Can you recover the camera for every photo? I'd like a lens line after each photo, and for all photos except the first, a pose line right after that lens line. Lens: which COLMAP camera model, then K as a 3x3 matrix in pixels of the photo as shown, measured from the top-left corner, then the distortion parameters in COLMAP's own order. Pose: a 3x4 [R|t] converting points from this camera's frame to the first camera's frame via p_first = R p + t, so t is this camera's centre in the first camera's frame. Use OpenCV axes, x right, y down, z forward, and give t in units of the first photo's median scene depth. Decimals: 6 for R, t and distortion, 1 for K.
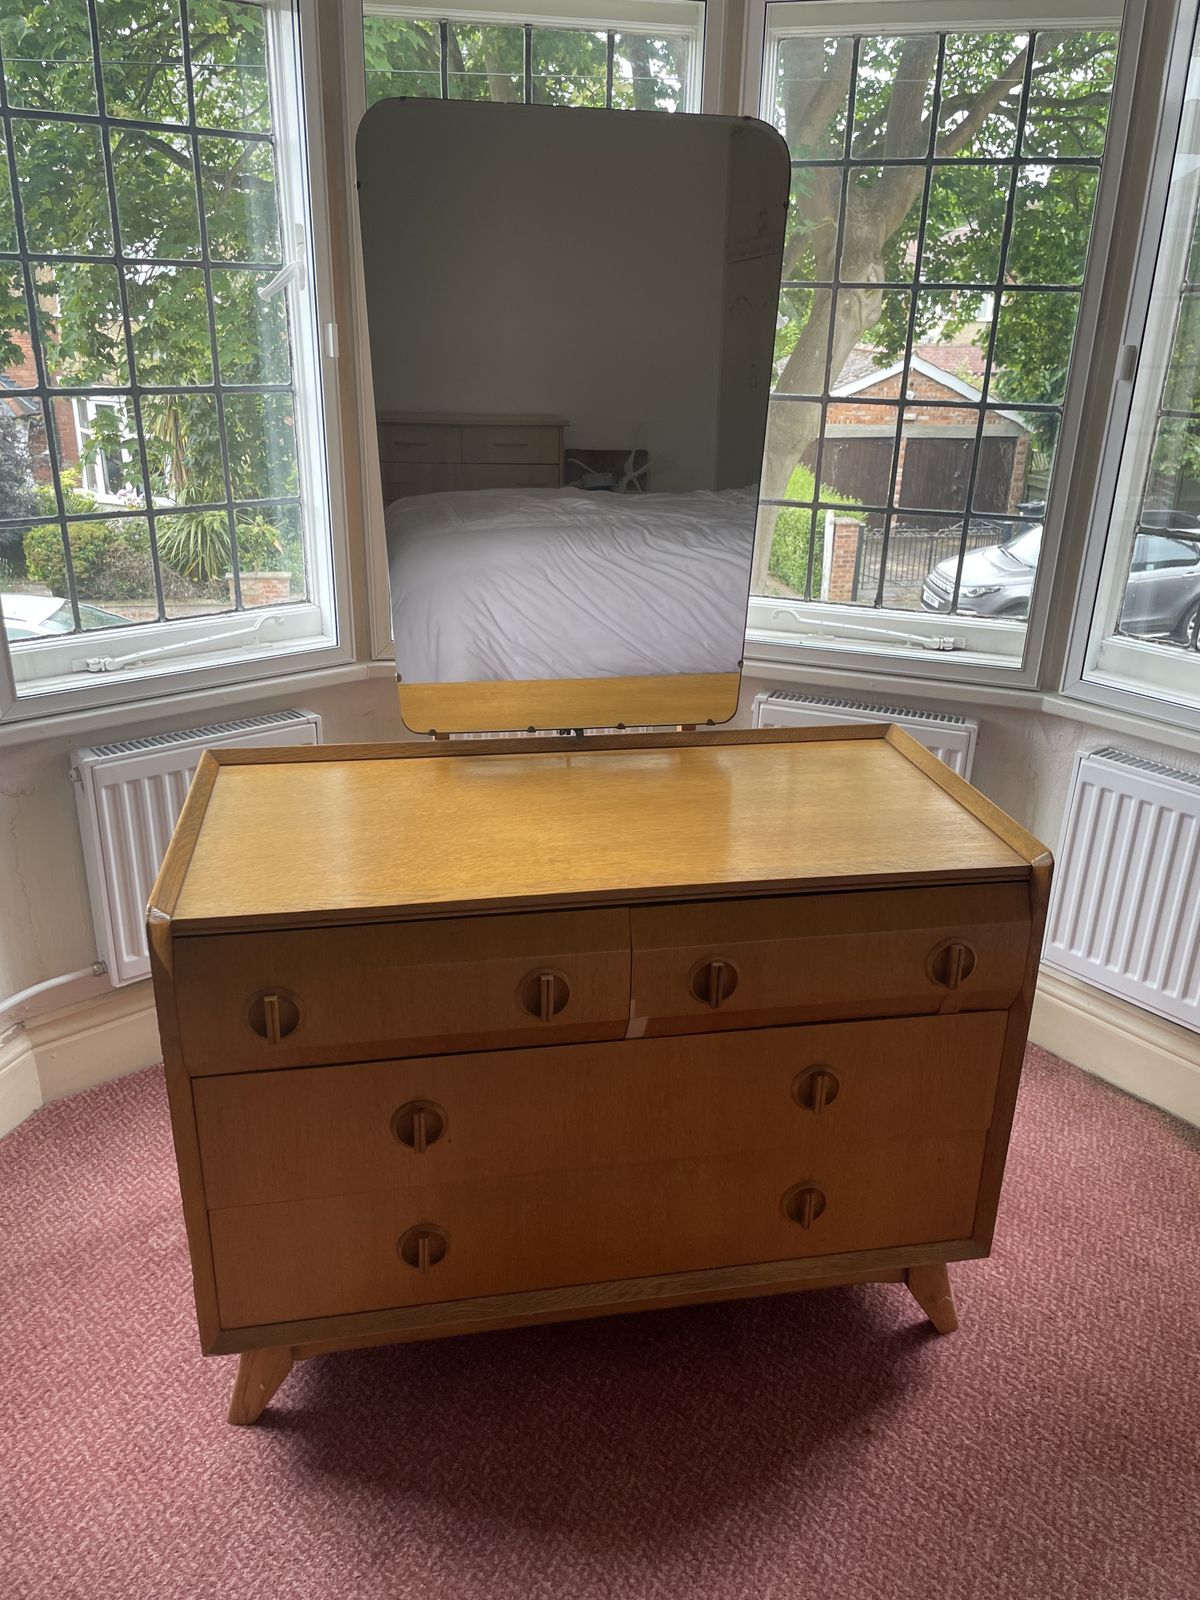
lens RADIAL K [[1203.7, 0, 612.3], [0, 1203.7, 787.2], [0, 0, 1]] dist [0.087743, -0.112266]
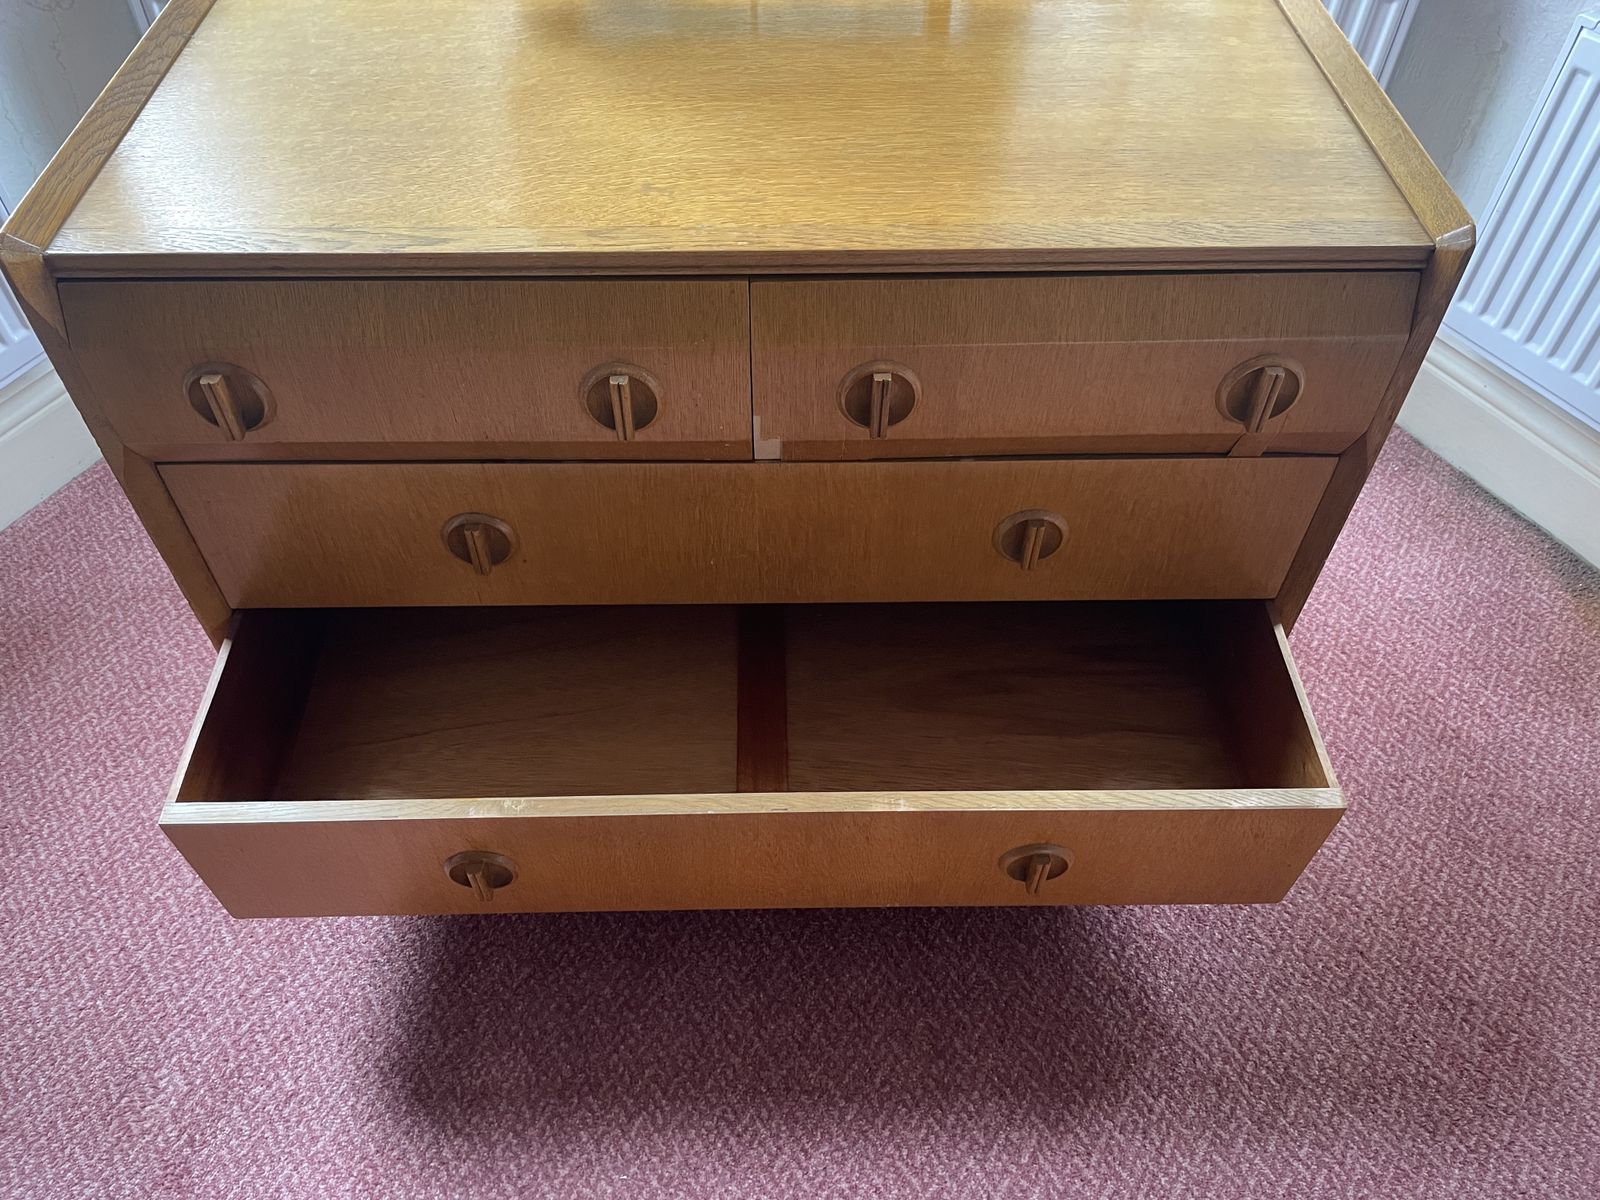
lens RADIAL K [[1209.6, 0, 793.9], [0, 1209.6, 590.5], [0, 0, 1]] dist [0.083964, -0.110664]
pose [[0.986233, 0.111137, -0.122445, 0.113776], [-0.045325, 0.893795, 0.446180, -0.035378], [0.159028, -0.434488, 0.886527, 0.304146]]
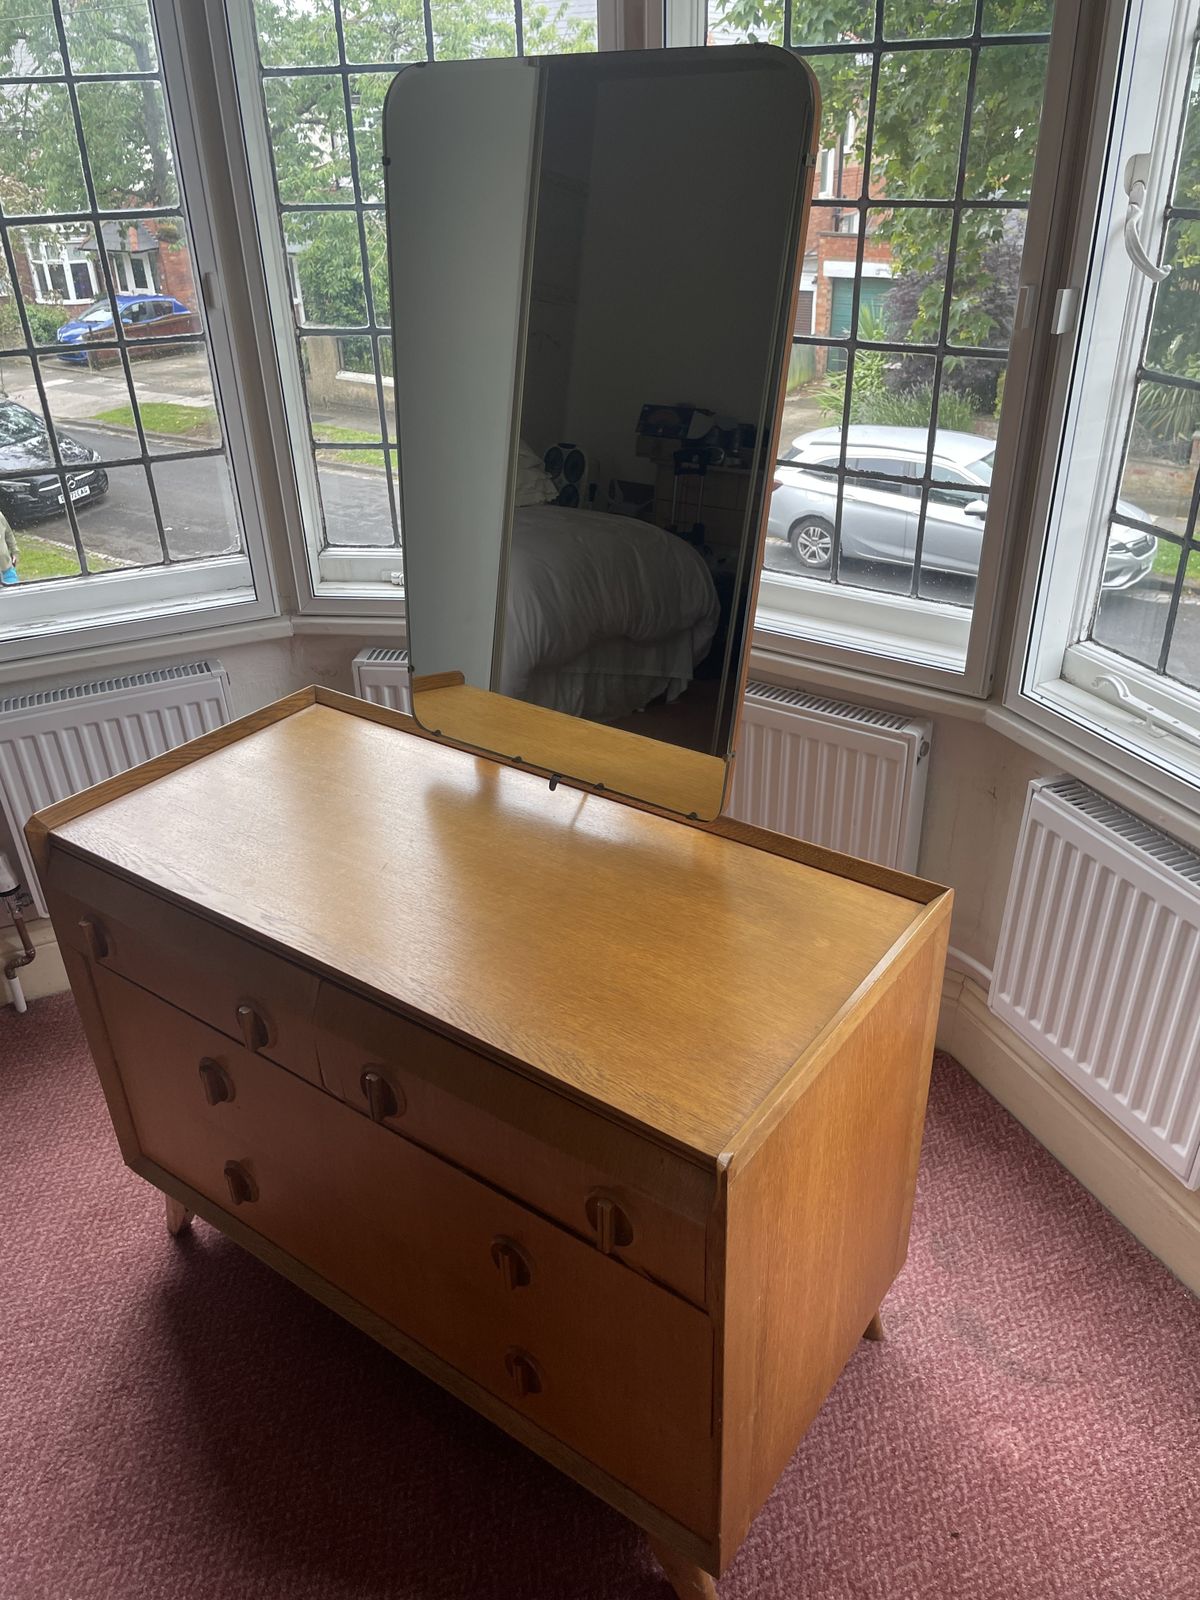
lens RADIAL K [[1209.5, 0, 596.9], [0, 1209.5, 781.6], [0, 0, 1]] dist [0.079772, -0.105001]
pose [[0.686113, 0.311838, -0.657271, 0.623623], [-0.227078, 0.950132, 0.213741, -0.252558], [0.691147, 0.002602, 0.722710, 0.388685]]
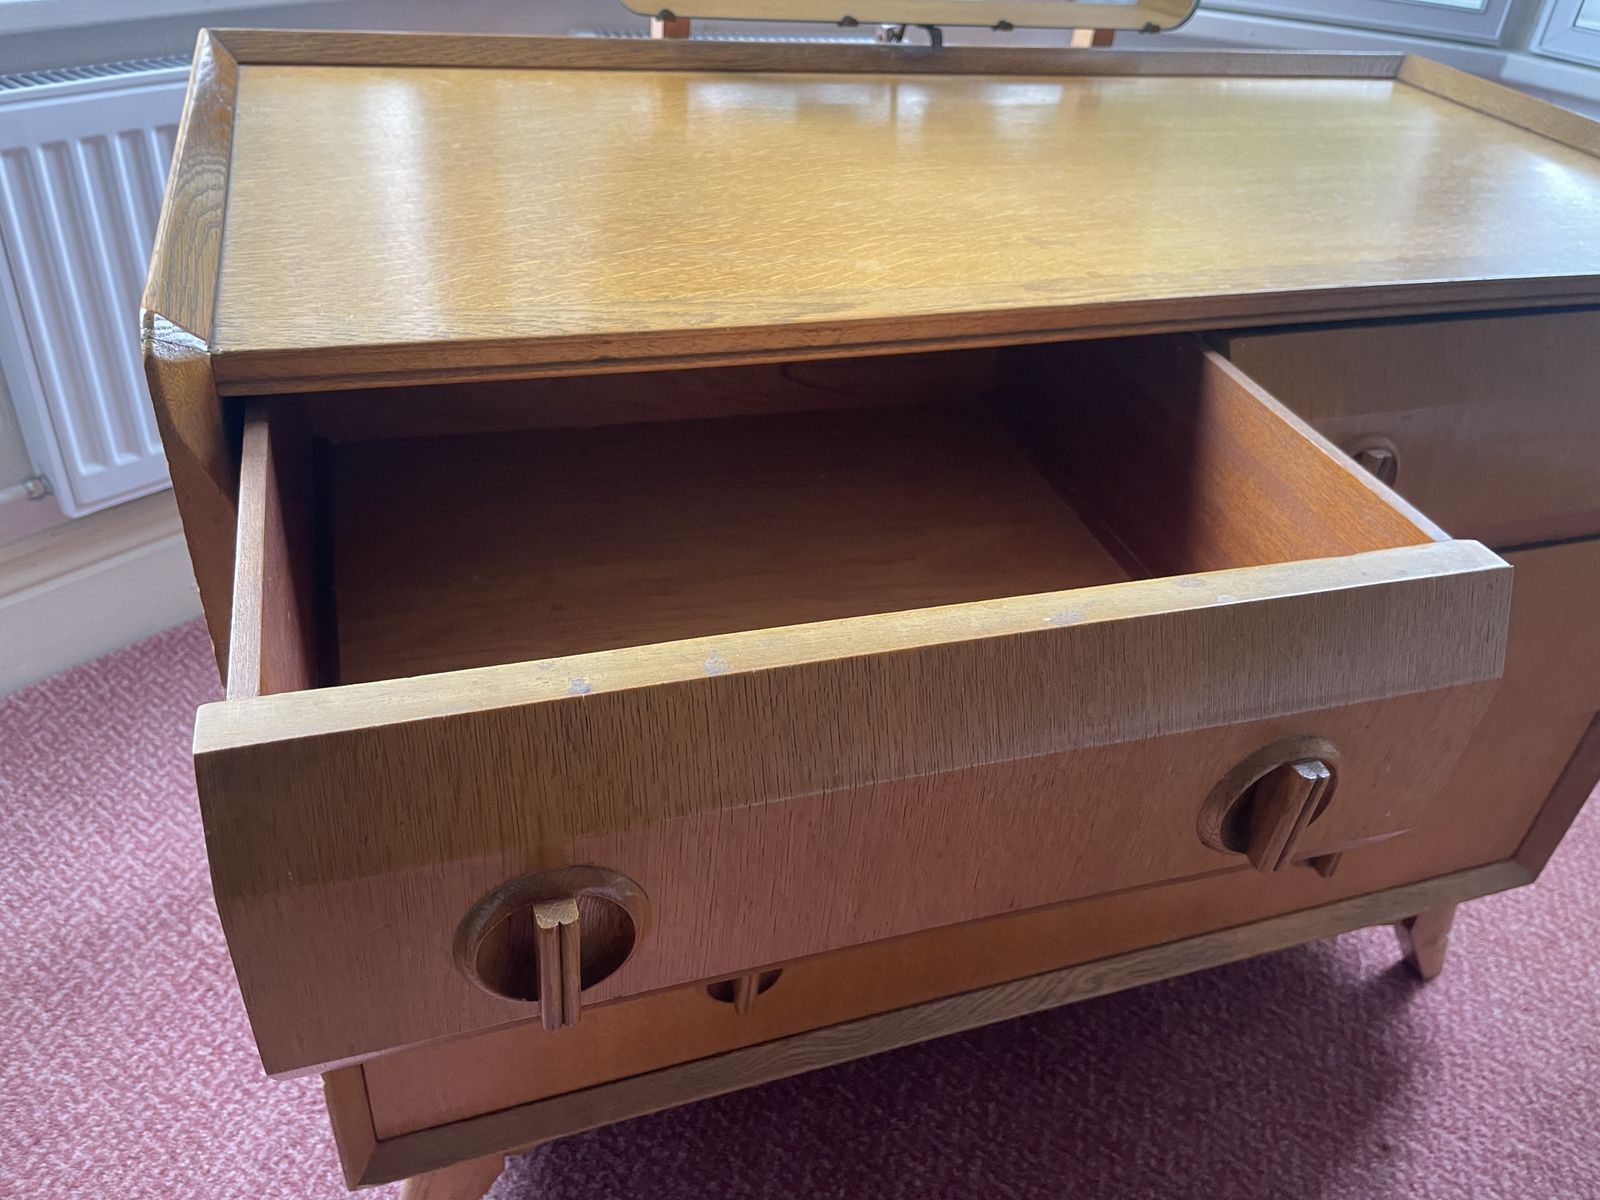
lens RADIAL K [[1217.9, 0, 804.7], [0, 1217.9, 594.3], [0, 0, 1]] dist [0.083384, -0.116933]
pose [[0.987580, -0.034836, 0.153206, -0.189962], [-0.003210, 0.970432, 0.241353, 0.069281], [-0.157084, -0.238847, 0.958268, 0.459262]]
